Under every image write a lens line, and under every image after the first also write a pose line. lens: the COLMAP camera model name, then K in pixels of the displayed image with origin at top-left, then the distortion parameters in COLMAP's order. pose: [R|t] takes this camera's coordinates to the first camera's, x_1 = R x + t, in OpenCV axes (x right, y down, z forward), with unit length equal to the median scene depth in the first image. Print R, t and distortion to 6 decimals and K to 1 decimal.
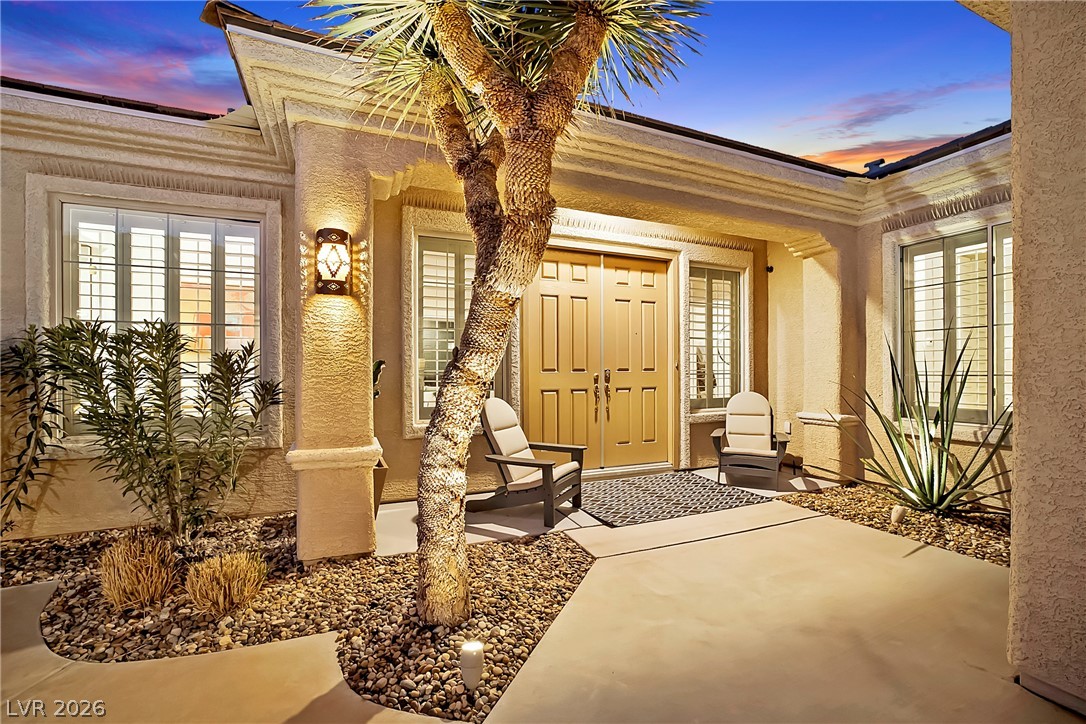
lens RADIAL K [[473.9, 0, 544.3], [0, 473.9, 375.5], [0, 0, 1]] dist [-0.045829, 0.018975]
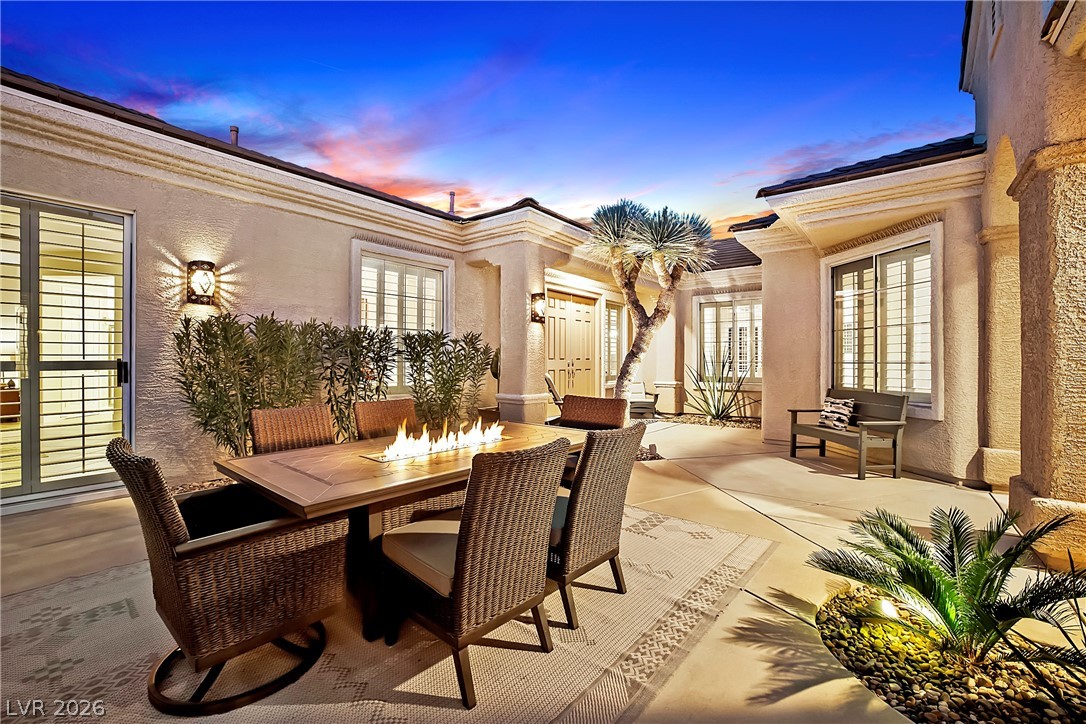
lens RADIAL K [[460.2, 0, 543.0], [0, 460.2, 362.0], [0, 0, 1]] dist [-0.051809, 0.015505]
pose [[0.883118, 0.004269, 0.469131, -1.315182], [0.000352, 0.999952, -0.009761, 0.027185], [-0.469150, 0.008785, 0.883075, -0.813559]]
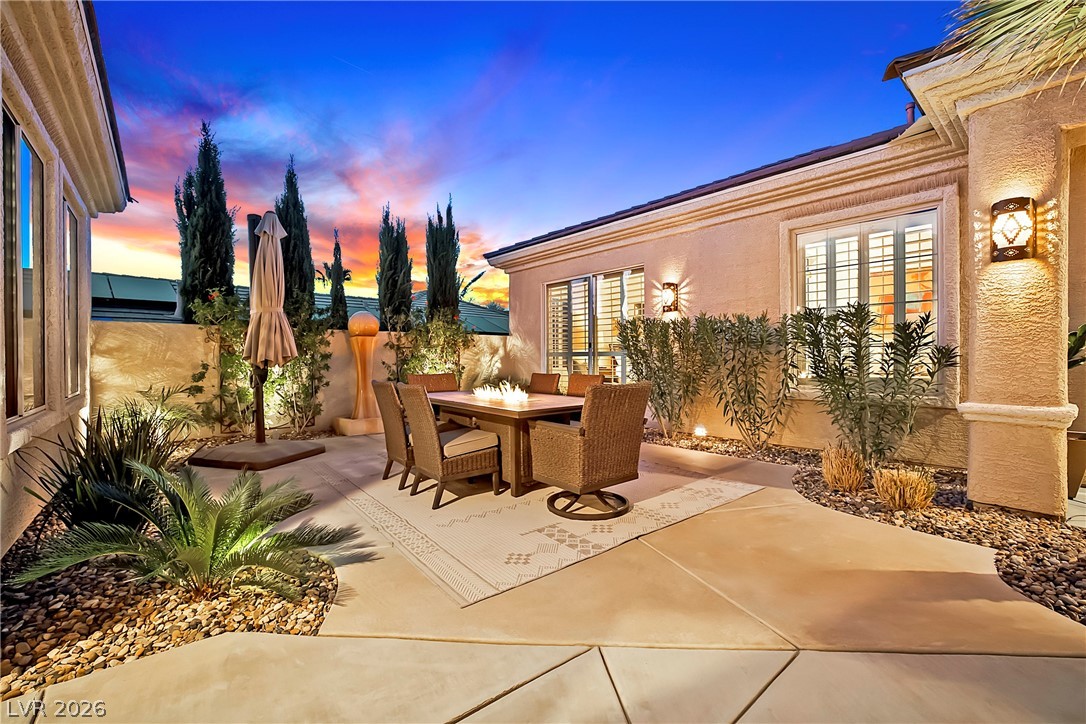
lens RADIAL K [[460.2, 0, 543.0], [0, 460.2, 362.0], [0, 0, 1]] dist [-0.051809, 0.015505]
pose [[0.283627, 0.008850, -0.958894, 0.197542], [-0.006960, 0.999950, 0.007171, 0.054443], [0.958909, 0.004640, 0.283674, -0.281179]]
